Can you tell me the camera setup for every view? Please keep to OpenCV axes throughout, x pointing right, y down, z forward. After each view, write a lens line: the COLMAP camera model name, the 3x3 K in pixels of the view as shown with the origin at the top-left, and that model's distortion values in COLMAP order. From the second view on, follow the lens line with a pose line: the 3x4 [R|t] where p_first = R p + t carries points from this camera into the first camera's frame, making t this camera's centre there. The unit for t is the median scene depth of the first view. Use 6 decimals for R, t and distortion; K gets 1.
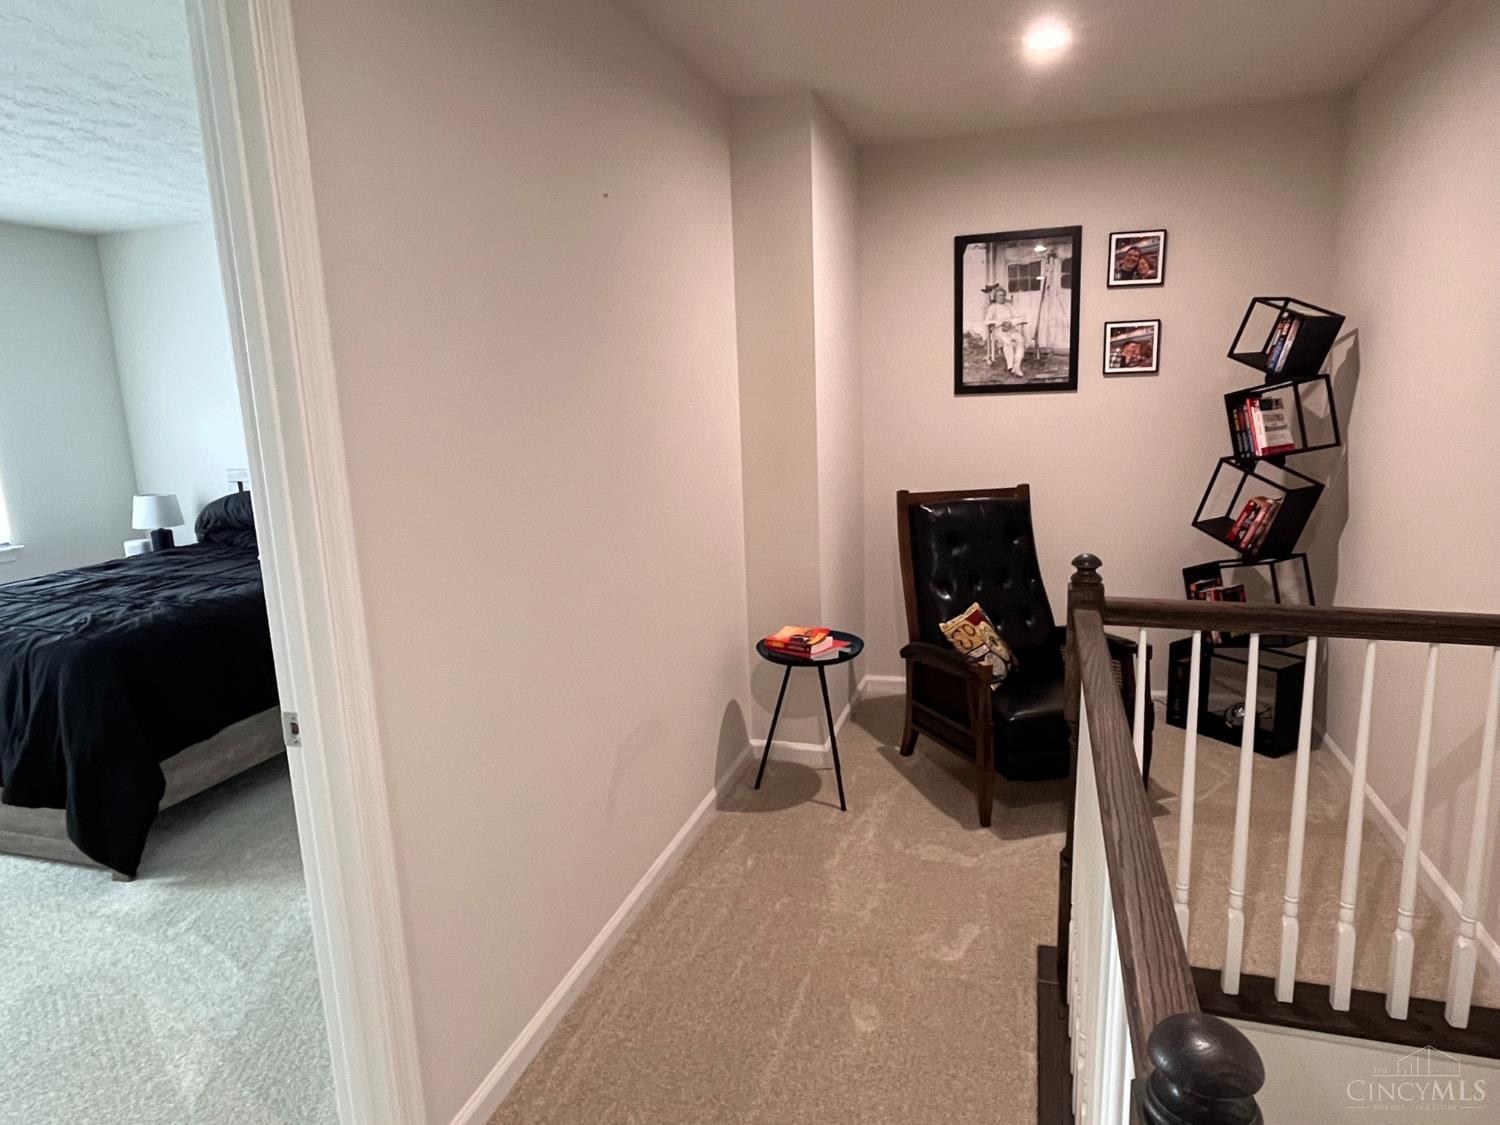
lens RADIAL K [[957.8, 0, 780.2], [0, 957.8, 574.2], [0, 0, 1]] dist [-0.002495, -0.002595]
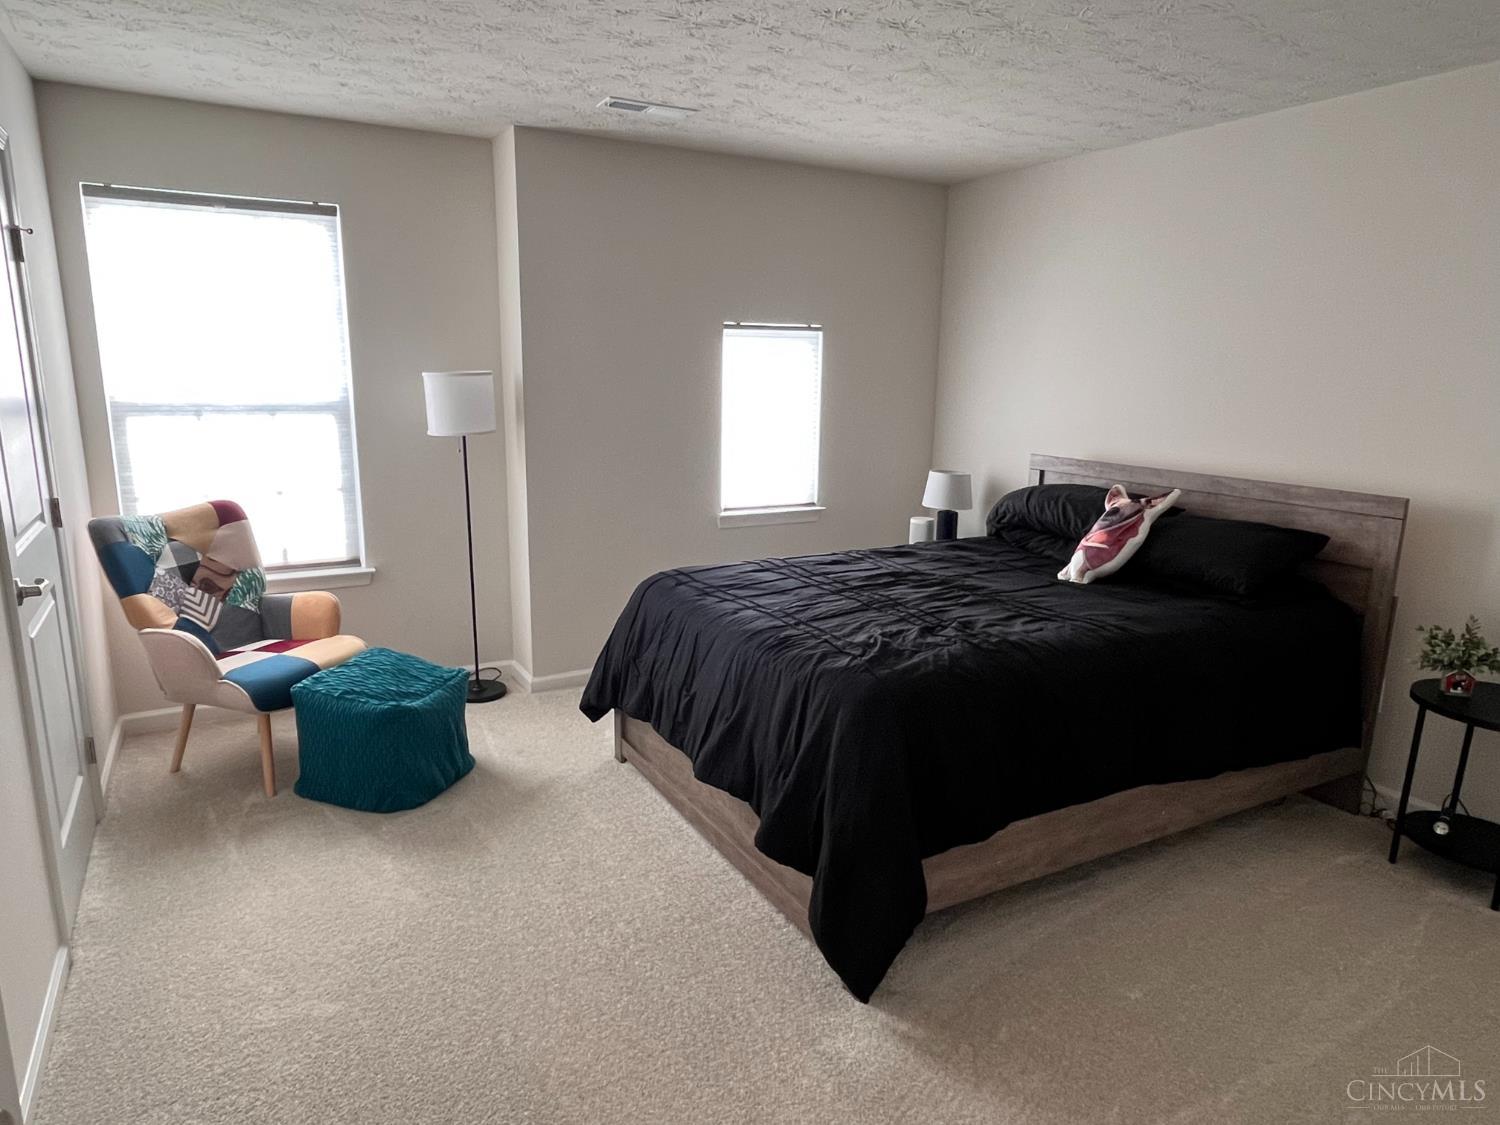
lens RADIAL K [[957.8, 0, 749.3], [0, 957.8, 565.7], [0, 0, 1]] dist [-0.002495, -0.002595]
pose [[0.727197, 0.189116, -0.659863, -0.274486], [-0.178990, 0.980285, 0.083694, -0.058569], [0.662681, 0.057247, 0.746710, 0.315342]]
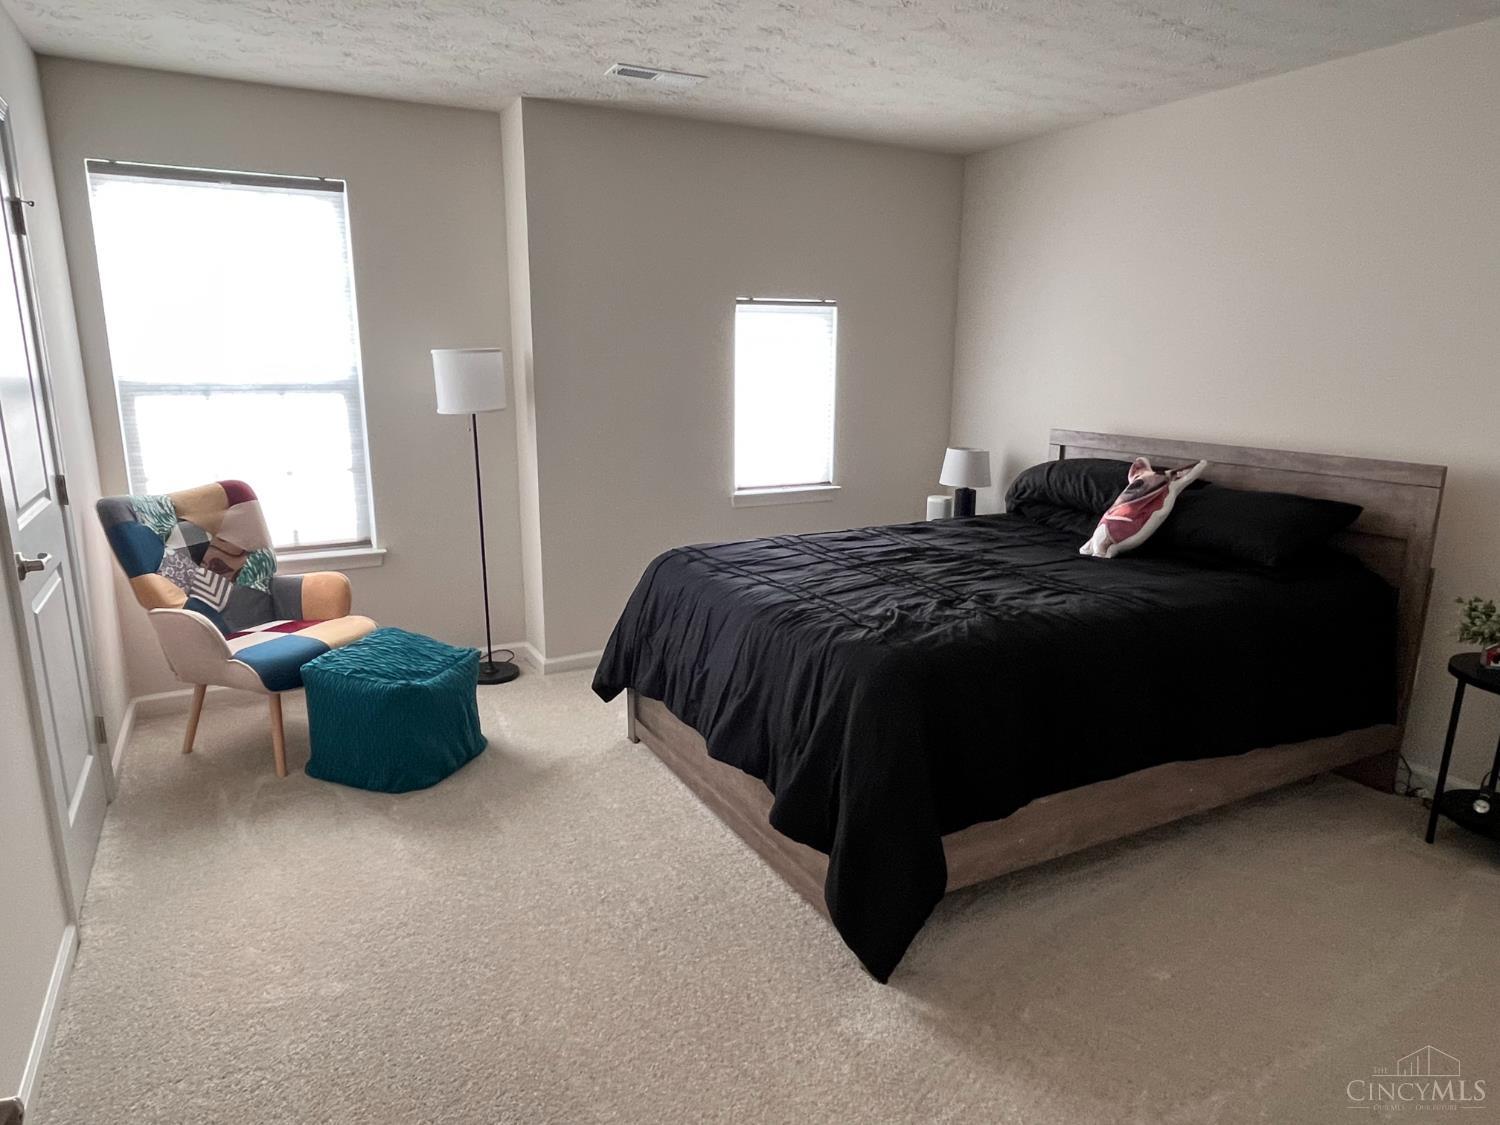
lens RADIAL K [[957.8, 0, 747.0], [0, 957.8, 564.8], [0, 0, 1]] dist [-0.002495, -0.002595]
pose [[0.715151, 0.190718, -0.672447, -0.282392], [-0.171228, 0.980543, 0.095998, -0.043110], [0.677672, 0.046489, 0.733893, 0.332301]]
